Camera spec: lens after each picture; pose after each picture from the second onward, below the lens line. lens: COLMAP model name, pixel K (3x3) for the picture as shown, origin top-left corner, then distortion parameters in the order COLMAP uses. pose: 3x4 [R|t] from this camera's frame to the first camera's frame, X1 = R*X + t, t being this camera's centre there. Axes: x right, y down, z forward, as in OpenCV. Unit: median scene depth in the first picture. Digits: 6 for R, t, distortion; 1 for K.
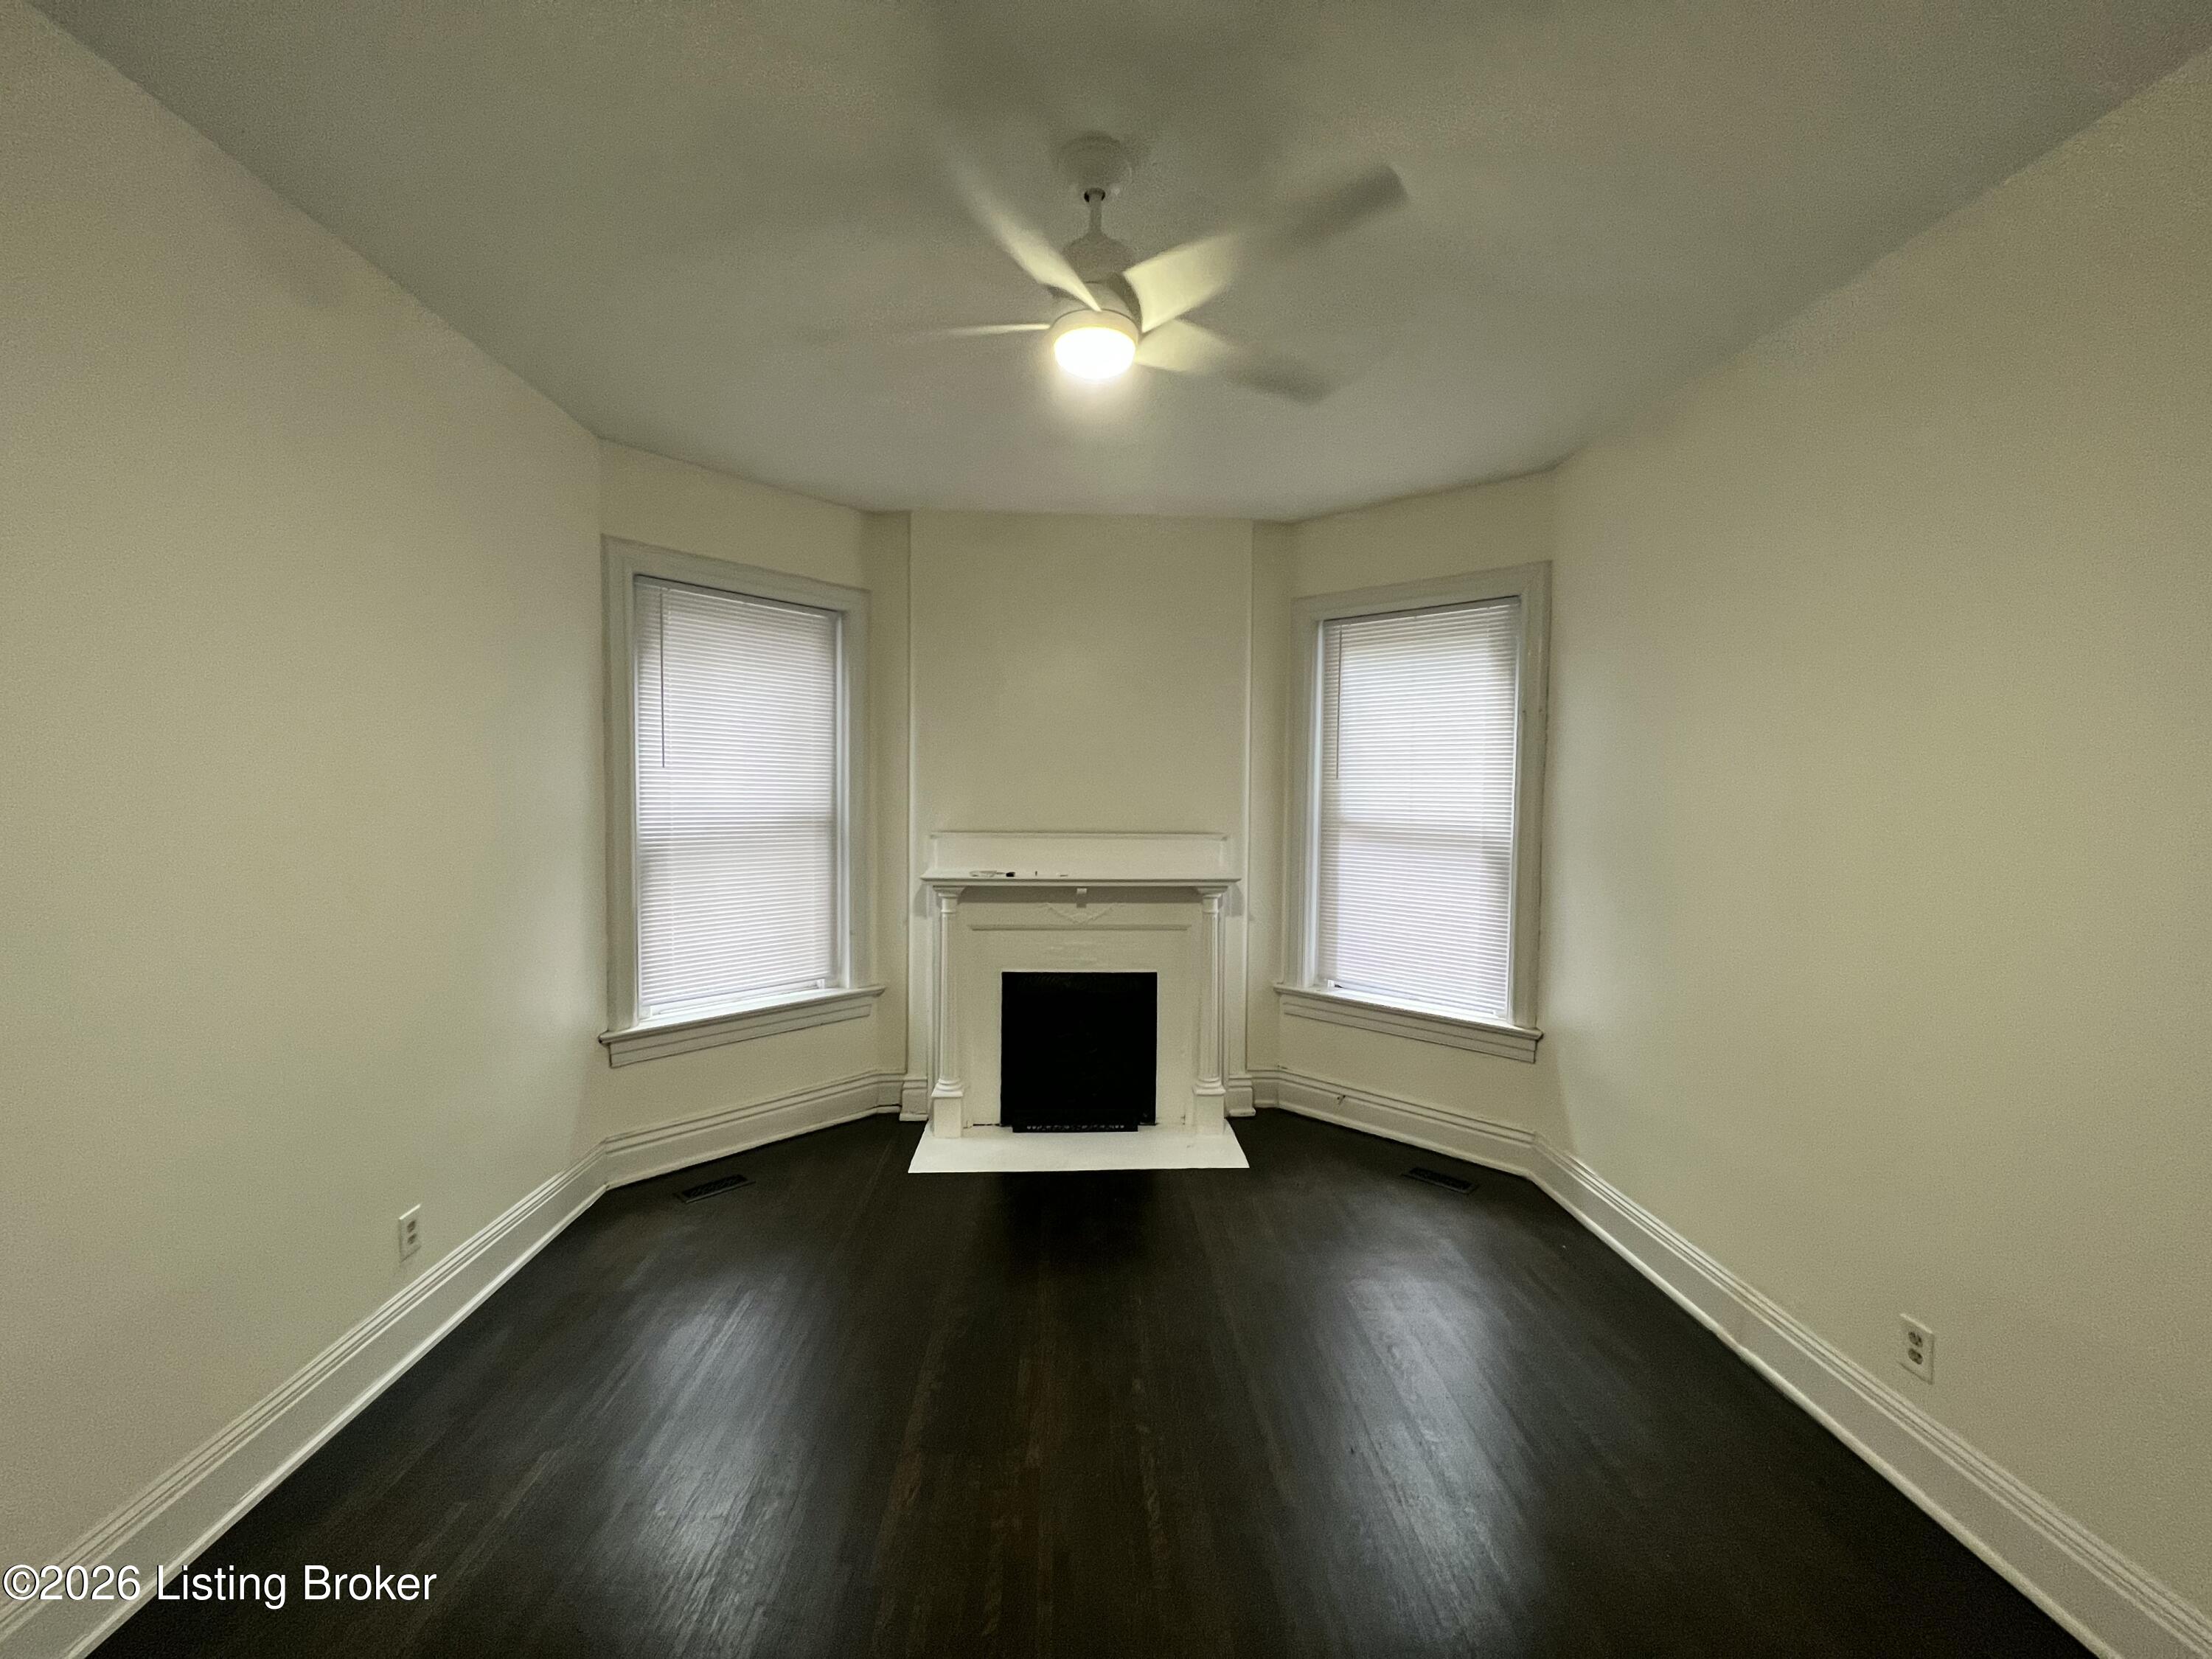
lens RADIAL K [[888.0, 0, 1109.1], [0, 888.0, 830.6], [0, 0, 1]] dist [-0.002398, -0.000586]
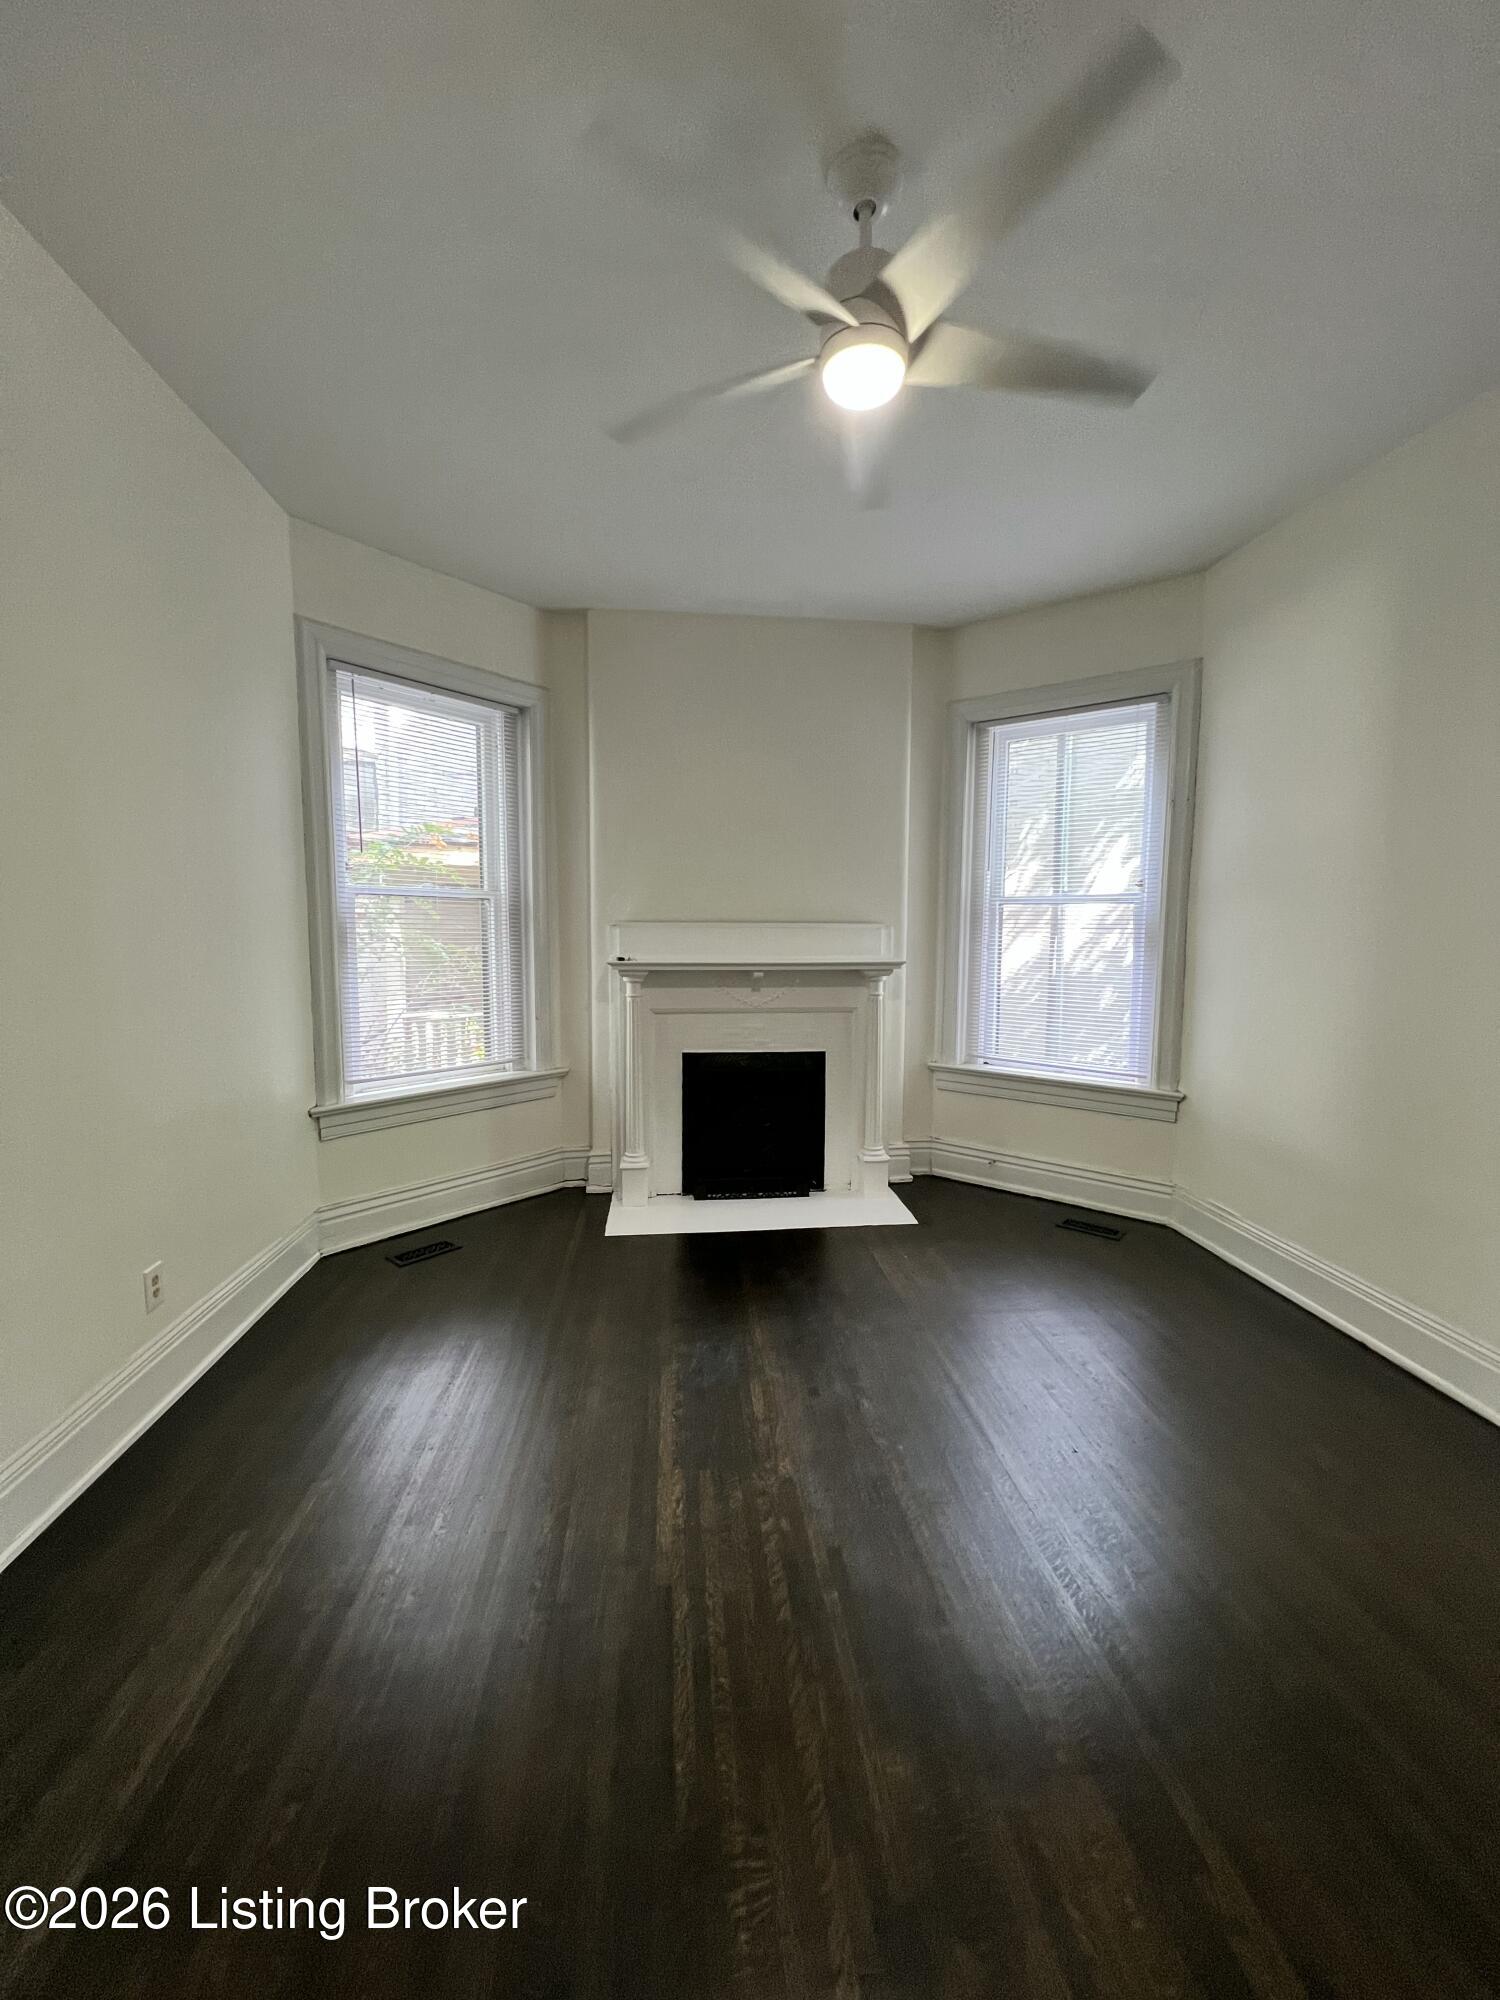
lens RADIAL K [[802.9, 0, 754.4], [0, 802.9, 1000.3], [0, 0, 1]] dist [-0.002398, -0.000586]
pose [[0.998285, -0.010263, 0.057634, -0.091038], [0.007507, 0.998827, 0.047842, 0.052319], [-0.058057, -0.047327, 0.997191, 0.036160]]
